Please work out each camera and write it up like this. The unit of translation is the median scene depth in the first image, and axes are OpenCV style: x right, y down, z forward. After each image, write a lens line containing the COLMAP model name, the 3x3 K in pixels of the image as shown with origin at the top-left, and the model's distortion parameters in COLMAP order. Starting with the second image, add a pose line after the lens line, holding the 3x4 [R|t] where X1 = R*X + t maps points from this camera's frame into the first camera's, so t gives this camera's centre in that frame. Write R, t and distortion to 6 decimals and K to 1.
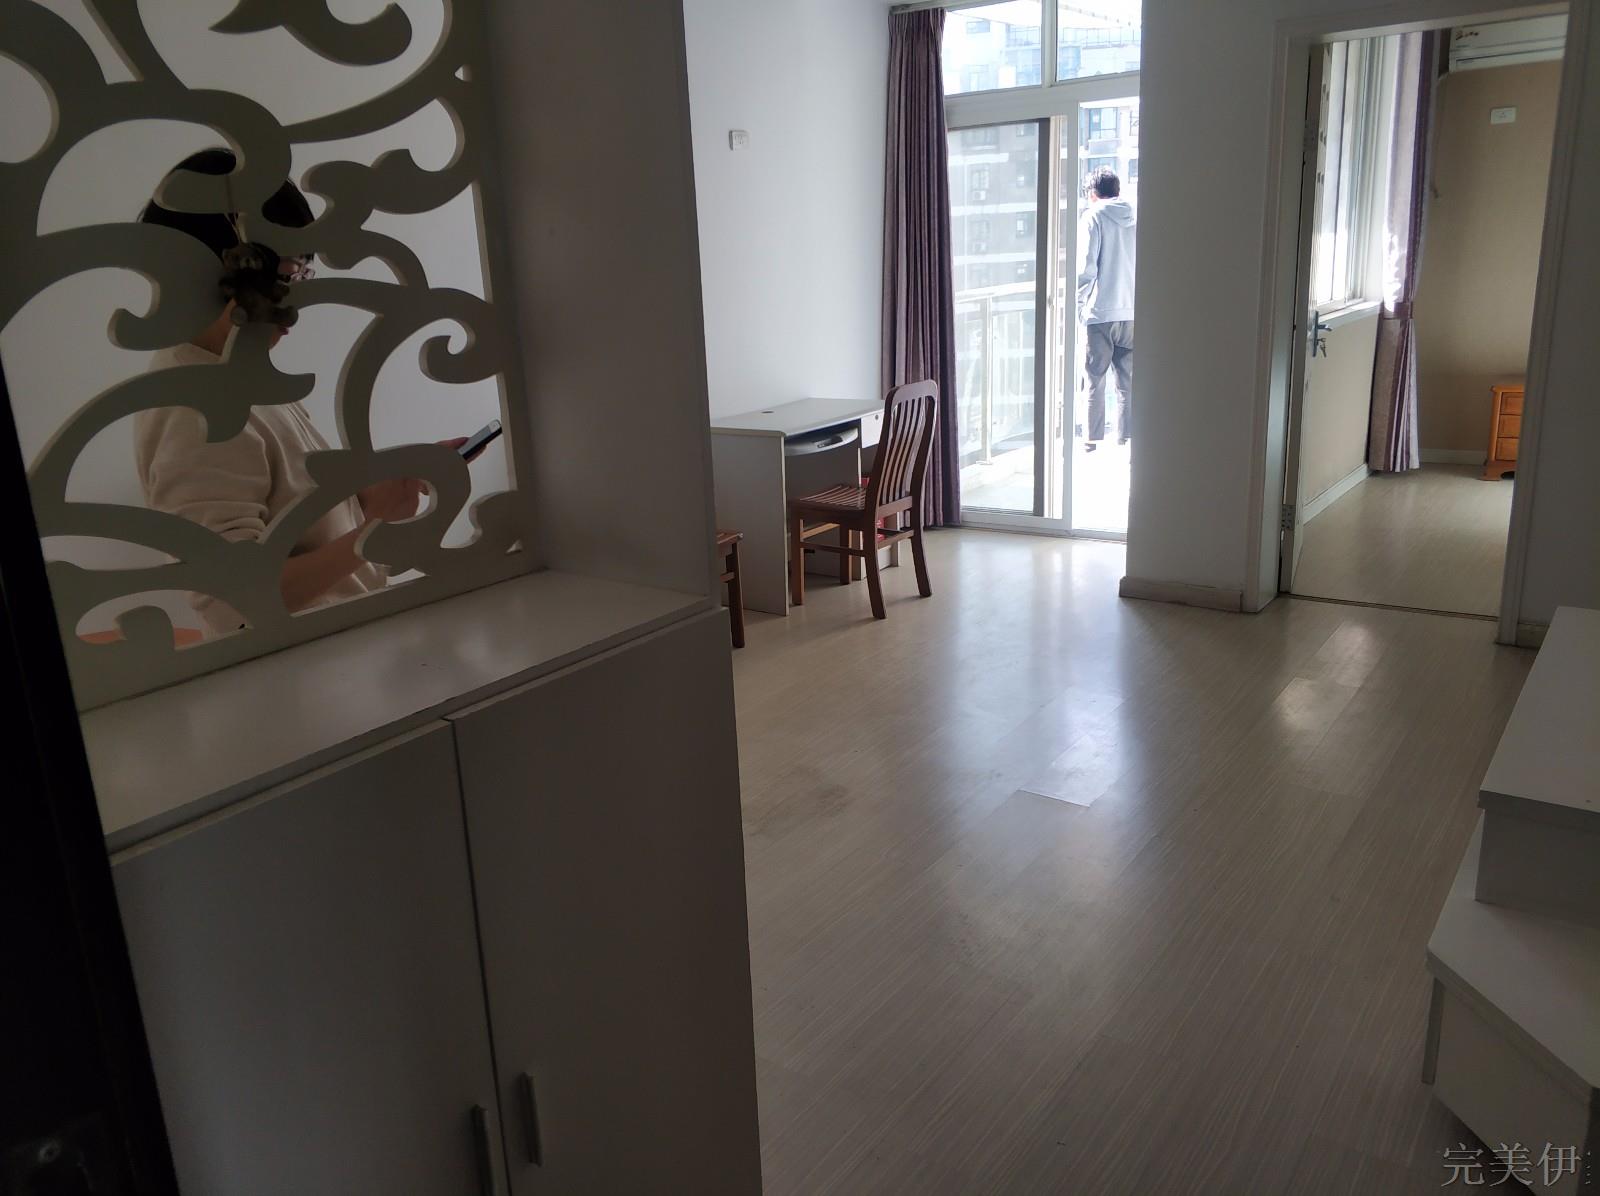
lens RADIAL K [[1244.9, 0, 800.0], [0, 1244.9, 598.0], [0, 0, 1]] dist [-0.002805, -0.004065]
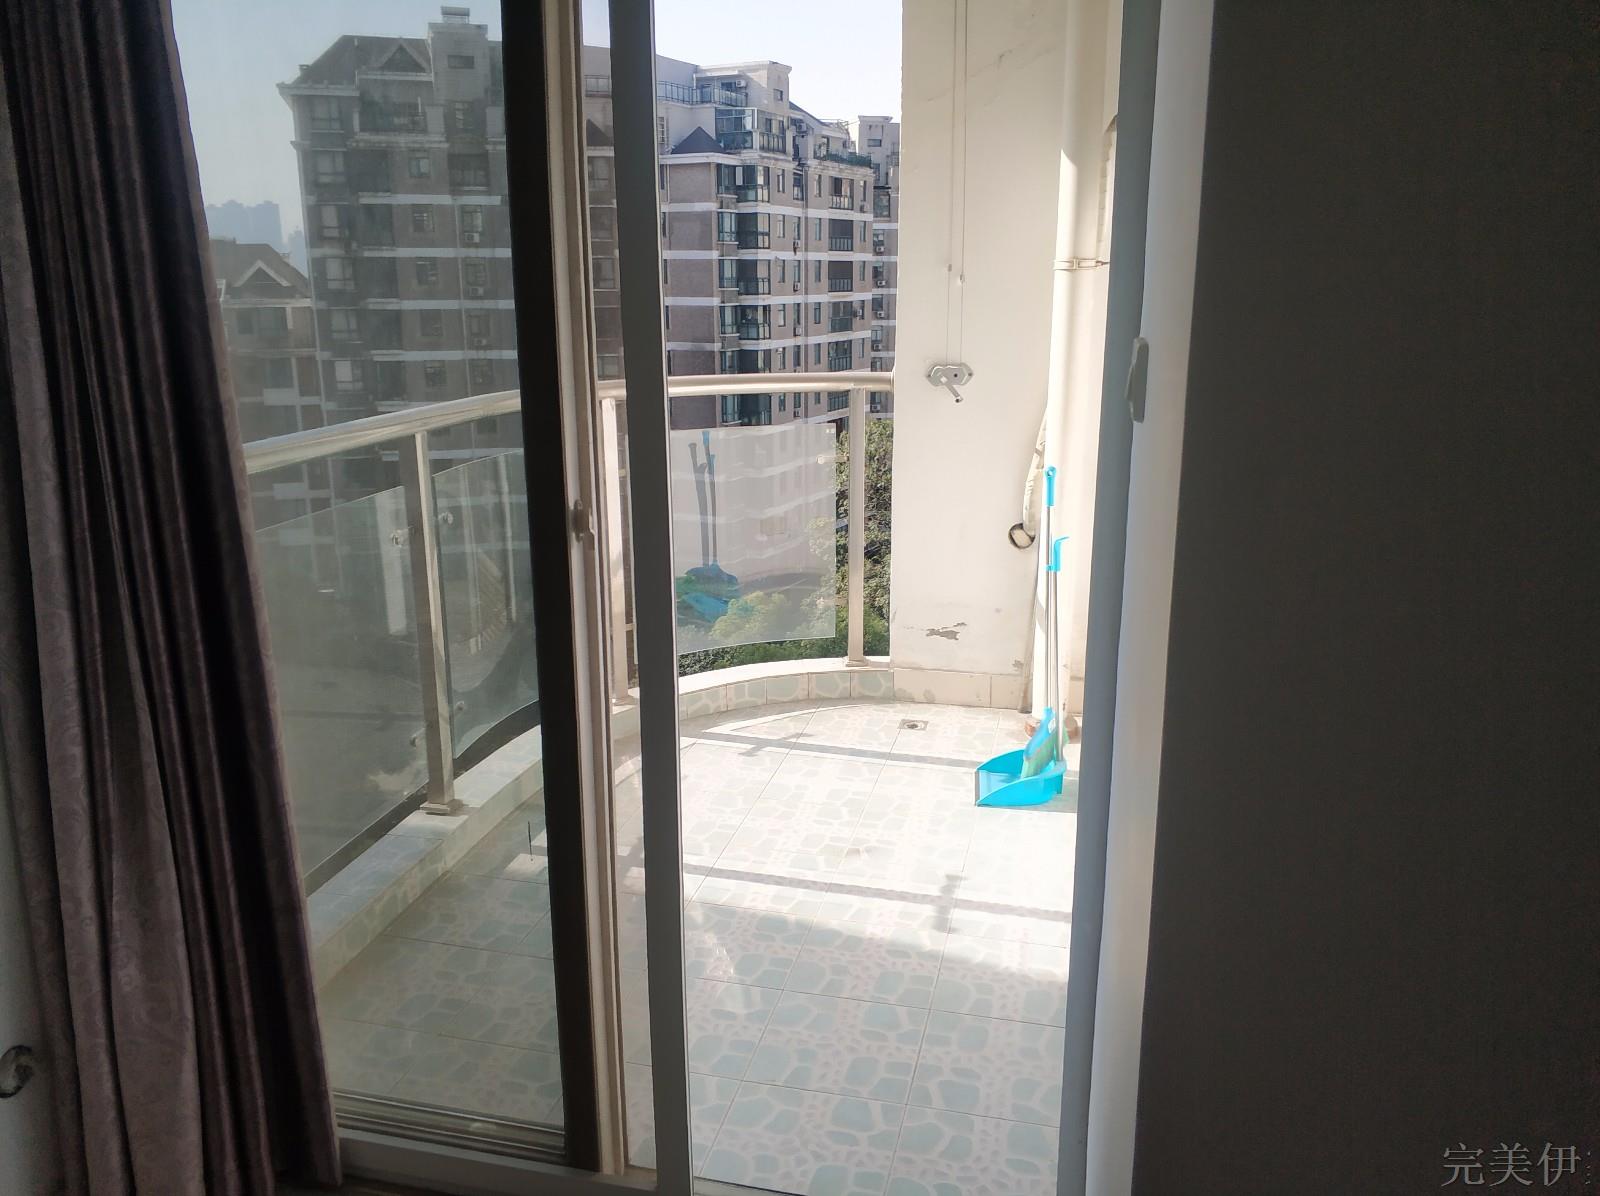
lens RADIAL K [[1244.9, 0, 800.0], [0, 1244.9, 598.0], [0, 0, 1]] dist [-0.002805, -0.004065]
pose [[0.926562, -0.053488, 0.372319, 0.141902], [0.066525, 0.997537, -0.022247, -0.213527], [-0.370212, 0.045381, 0.927838, 0.723616]]
